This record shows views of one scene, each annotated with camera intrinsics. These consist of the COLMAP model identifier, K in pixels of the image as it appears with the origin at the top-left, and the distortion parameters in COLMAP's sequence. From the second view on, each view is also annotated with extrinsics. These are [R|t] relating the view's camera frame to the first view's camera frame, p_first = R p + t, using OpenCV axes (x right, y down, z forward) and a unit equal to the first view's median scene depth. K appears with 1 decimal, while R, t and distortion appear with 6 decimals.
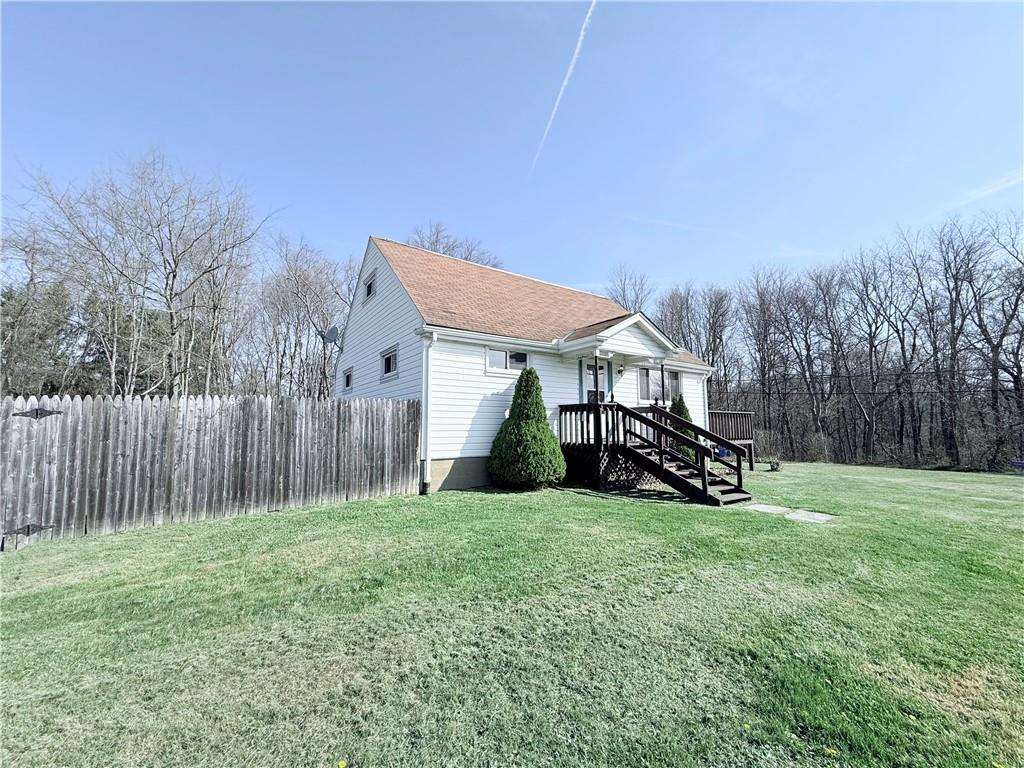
lens RADIAL K [[407.6, 0, 510.4], [0, 407.6, 386.5], [0, 0, 1]] dist [0.000139, 0.000008]
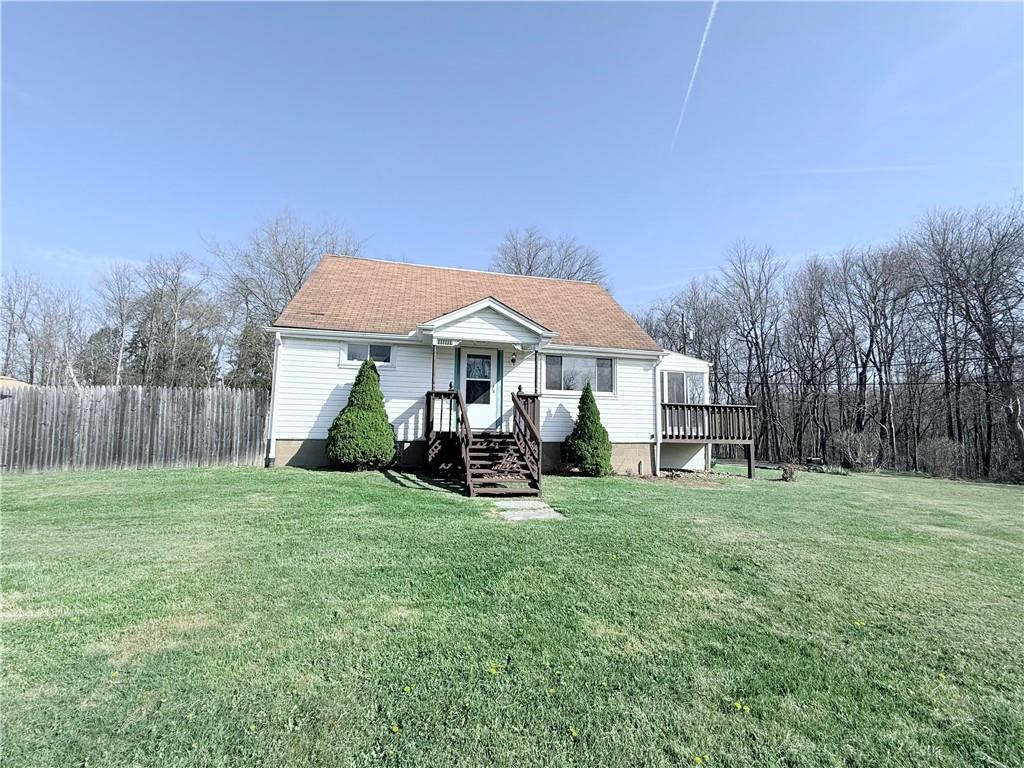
lens RADIAL K [[407.6, 0, 510.4], [0, 407.6, 386.5], [0, 0, 1]] dist [0.000139, 0.000008]
pose [[0.928120, -0.017084, -0.371889, 0.955521], [0.016378, 0.999853, -0.005058, 0.045822], [0.371921, -0.001397, 0.928264, 0.161396]]
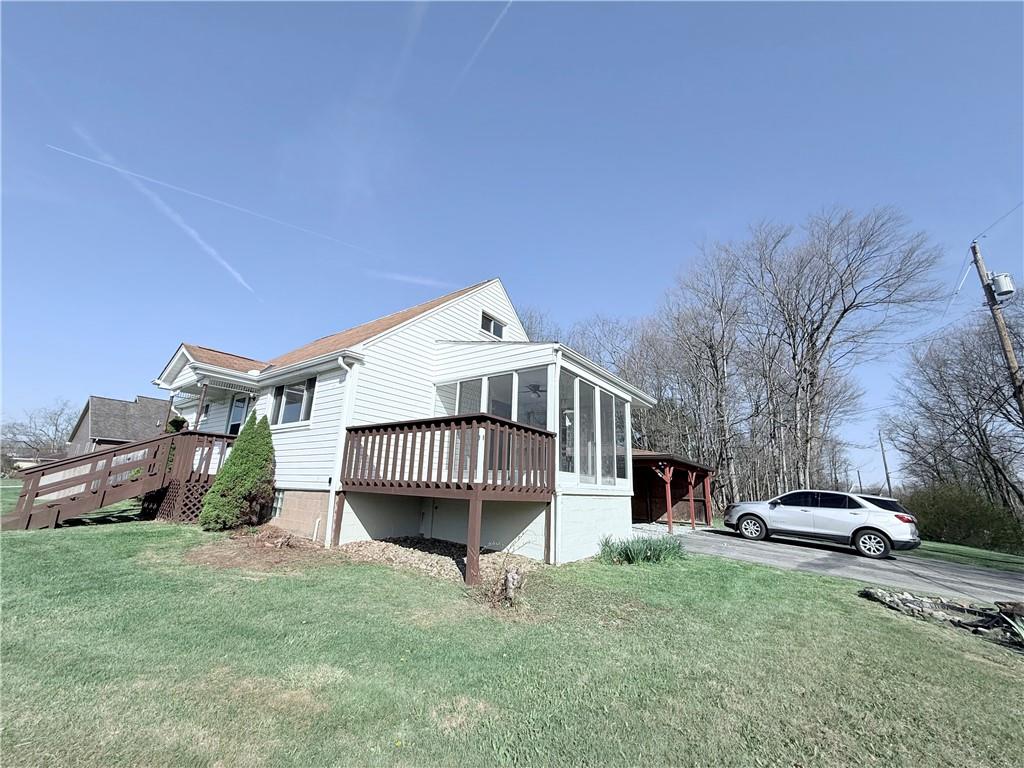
lens RADIAL K [[407.6, 0, 510.4], [0, 407.6, 386.5], [0, 0, 1]] dist [0.000139, 0.000008]
pose [[0.323003, -0.218326, -0.920871, 2.006460], [0.060677, 0.975802, -0.210066, 0.252651], [0.944451, 0.011976, 0.328434, 1.924744]]
